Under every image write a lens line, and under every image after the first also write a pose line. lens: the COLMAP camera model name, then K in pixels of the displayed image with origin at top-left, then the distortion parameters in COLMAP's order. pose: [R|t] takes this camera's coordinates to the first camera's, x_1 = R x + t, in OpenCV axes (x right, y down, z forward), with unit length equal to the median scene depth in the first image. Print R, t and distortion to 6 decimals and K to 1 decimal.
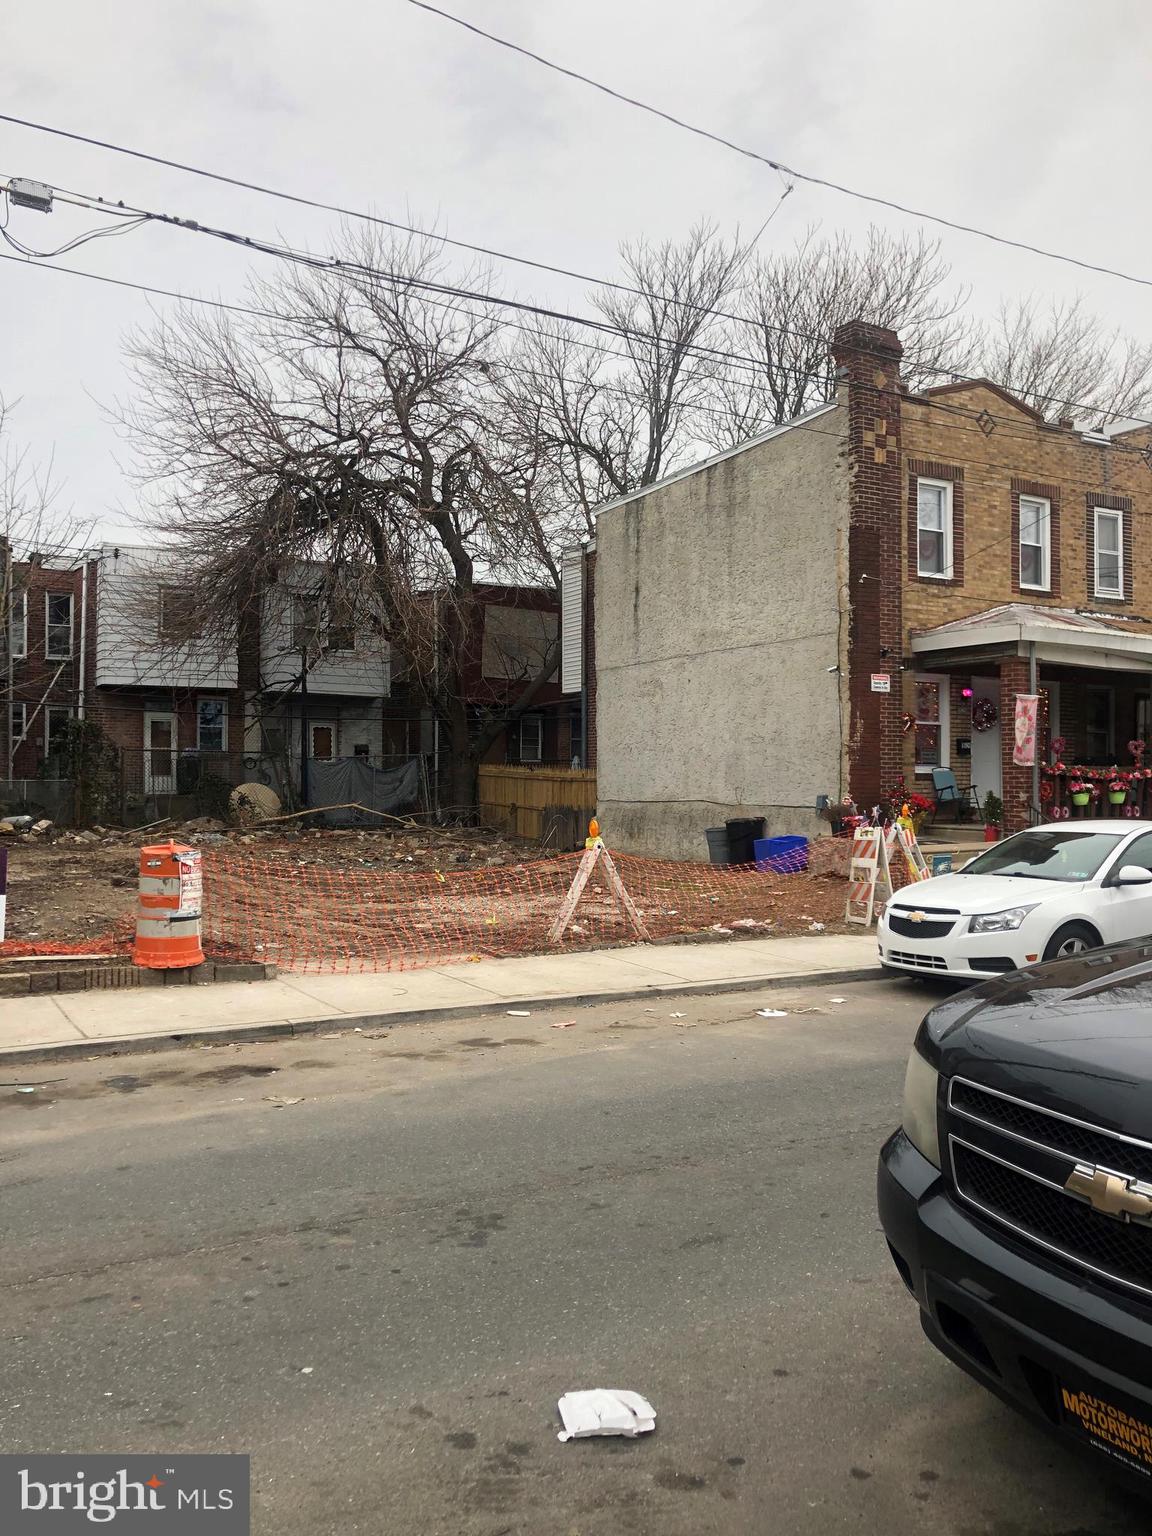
lens RADIAL K [[1242.5, 0, 583.2], [0, 1242.5, 766.4], [0, 0, 1]] dist [0.041137, -0.020577]
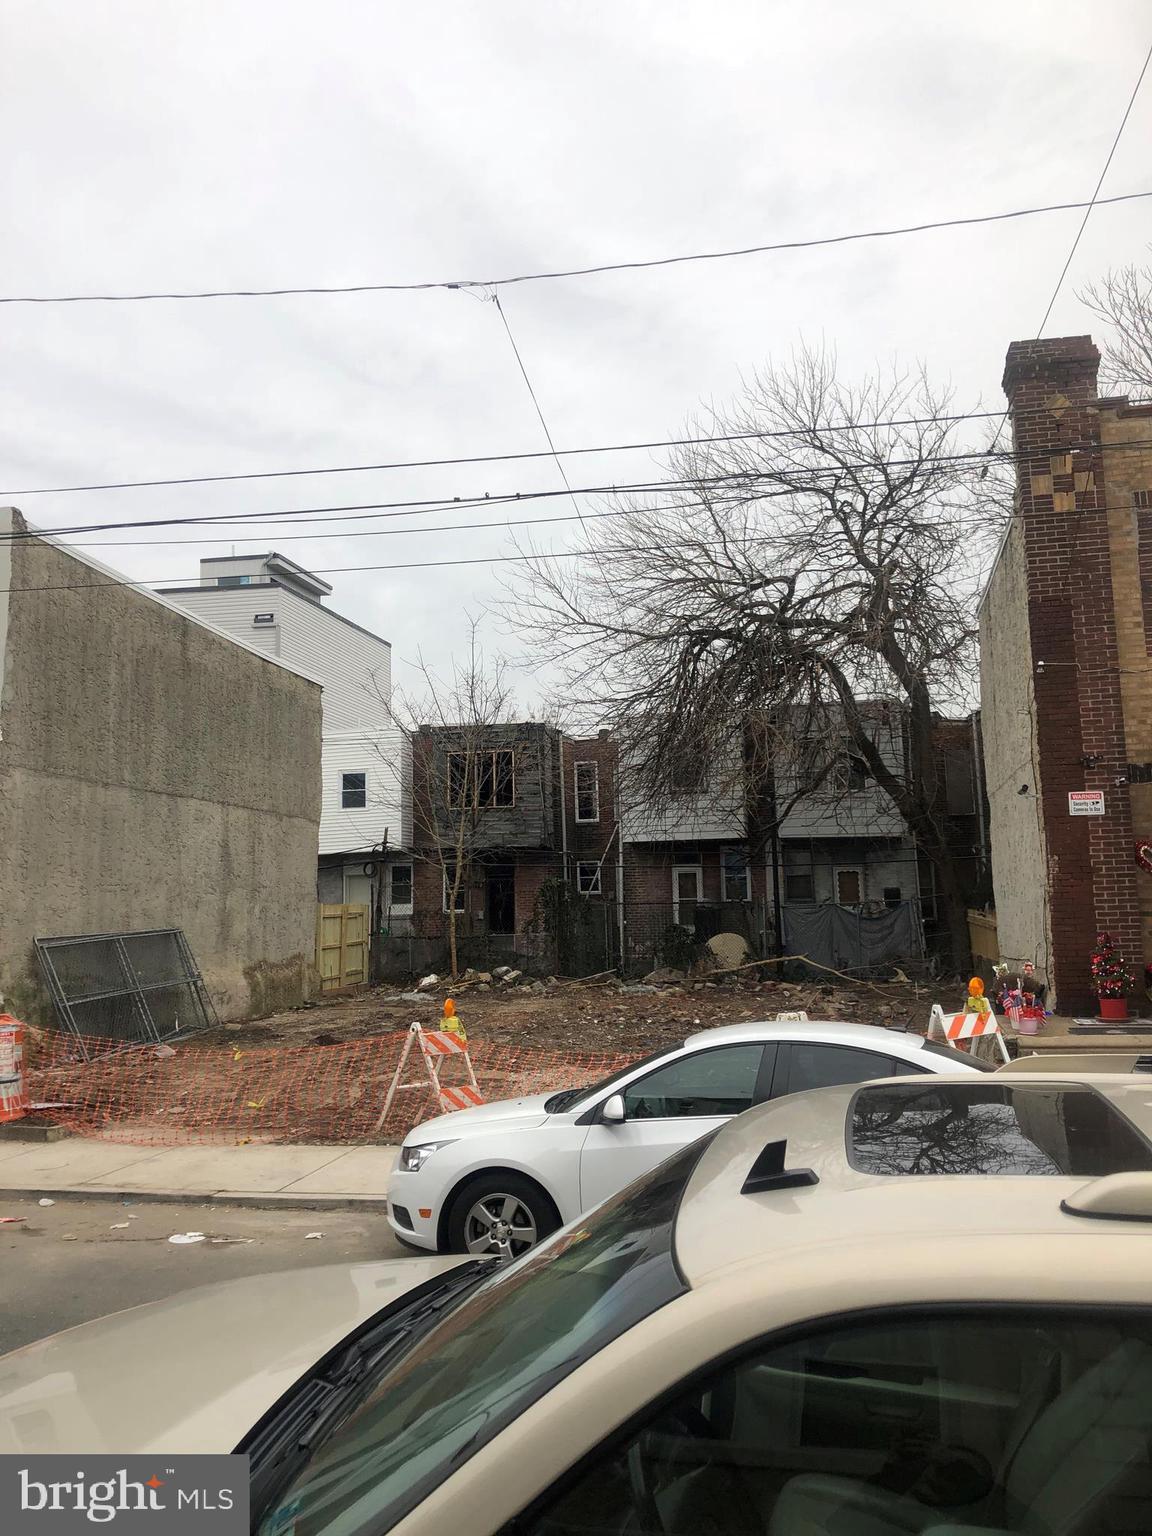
lens RADIAL K [[1242.5, 0, 582.5], [0, 1242.5, 762.4], [0, 0, 1]] dist [0.041137, -0.020577]
pose [[0.737884, -0.100503, -0.667403, 0.503840], [0.028422, 0.992601, -0.118050, -0.012896], [0.674329, 0.068138, 0.735281, 0.260049]]
